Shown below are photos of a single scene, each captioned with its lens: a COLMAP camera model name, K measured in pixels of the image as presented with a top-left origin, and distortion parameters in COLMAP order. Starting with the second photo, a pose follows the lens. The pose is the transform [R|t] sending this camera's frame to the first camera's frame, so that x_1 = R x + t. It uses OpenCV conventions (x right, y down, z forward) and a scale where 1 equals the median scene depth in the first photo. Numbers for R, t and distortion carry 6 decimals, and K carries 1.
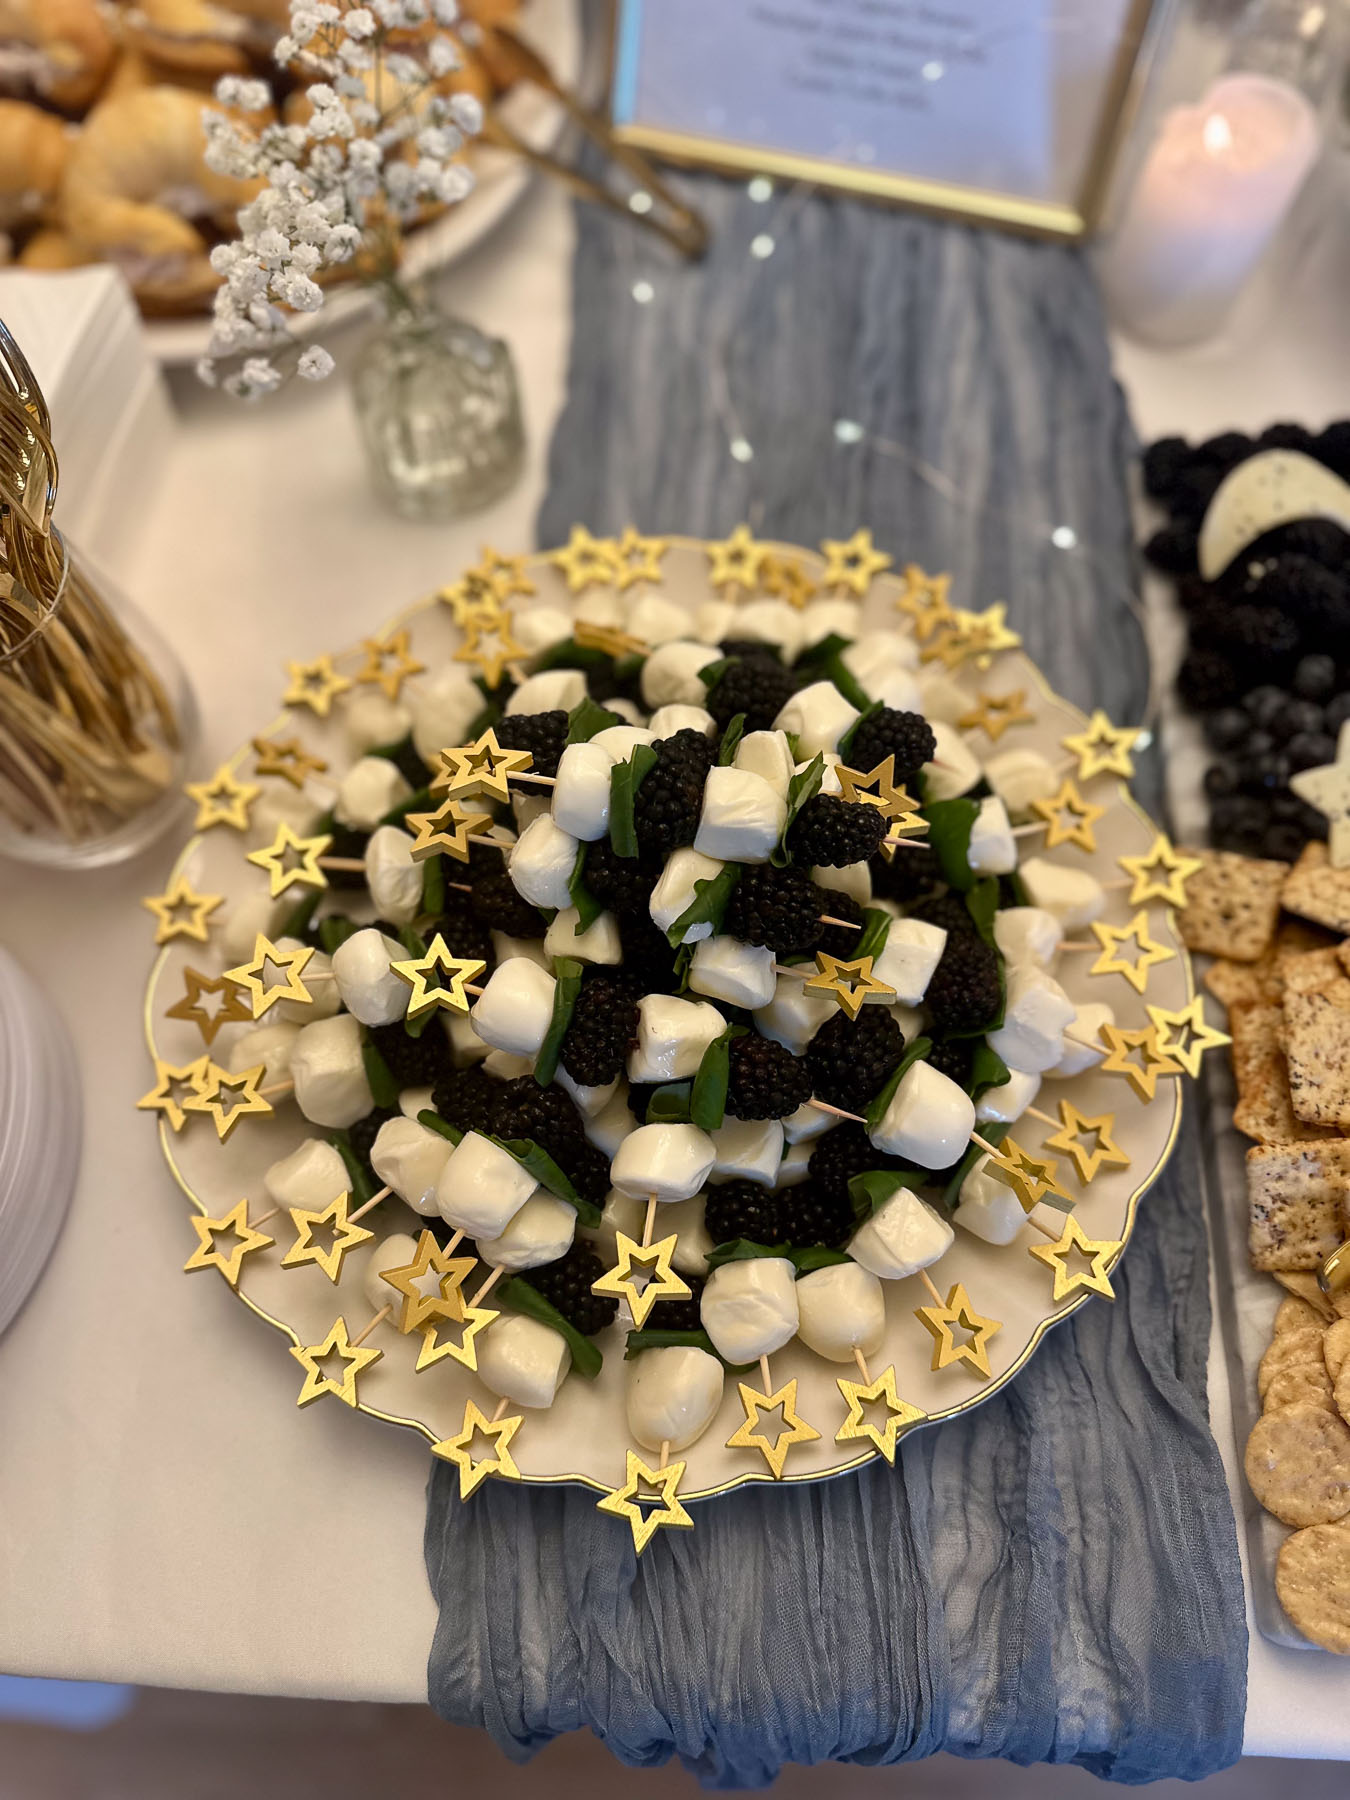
lens RADIAL K [[1277.3, 0, 680.2], [0, 1277.3, 869.2], [0, 0, 1]] dist [0.047479, -0.059250]
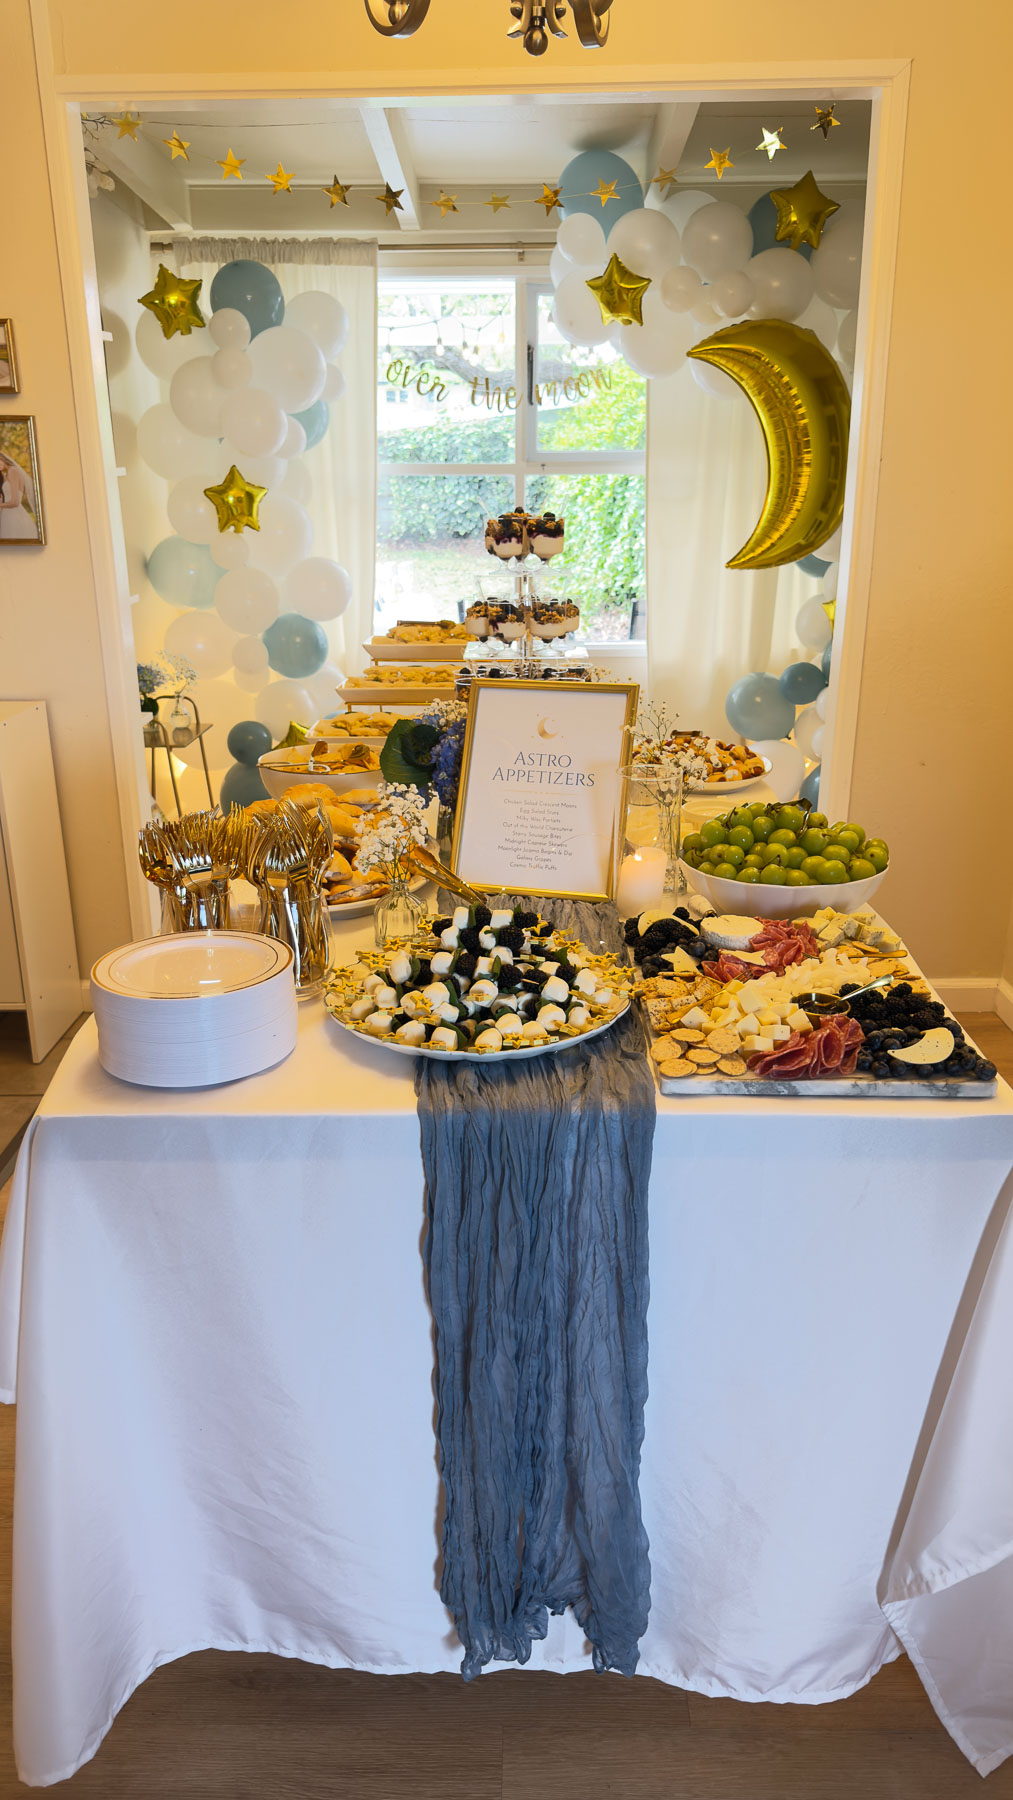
lens RADIAL K [[1259.0, 0, 504.5], [0, 1259.0, 908.1], [0, 0, 1]] dist [-0.023529, 0.000224]
pose [[0.998762, -0.005875, 0.049396, -0.121424], [0.039417, 0.699207, -0.713832, 2.470365], [-0.030344, 0.714895, 0.698573, -1.581367]]
